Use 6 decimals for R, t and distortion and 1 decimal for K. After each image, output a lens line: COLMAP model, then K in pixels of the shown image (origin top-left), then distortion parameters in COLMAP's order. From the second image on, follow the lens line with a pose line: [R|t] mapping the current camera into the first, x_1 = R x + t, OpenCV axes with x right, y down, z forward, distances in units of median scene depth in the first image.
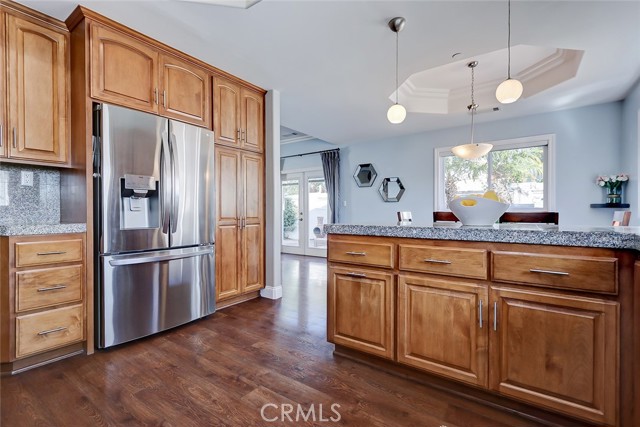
lens RADIAL K [[295.5, 0, 326.0], [0, 295.5, 213.1], [0, 0, 1]] dist [0.005433, -0.001281]
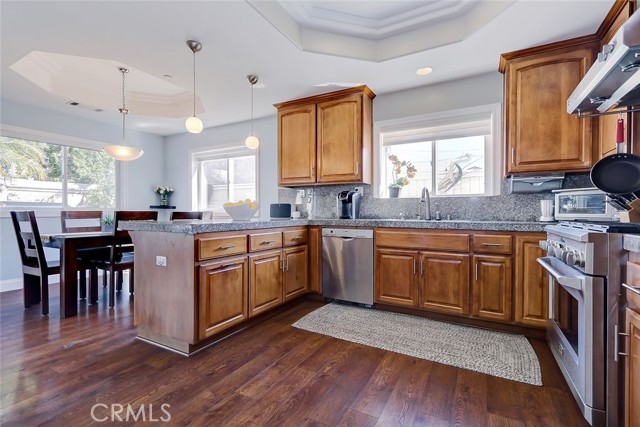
lens RADIAL K [[295.5, 0, 316.6], [0, 295.5, 212.3], [0, 0, 1]] dist [0.005433, -0.001281]
pose [[-0.097098, -0.002692, 0.995271, -1.192553], [0.001619, 0.999995, 0.002862, -0.004692], [-0.995274, 0.001889, -0.097093, 0.816844]]
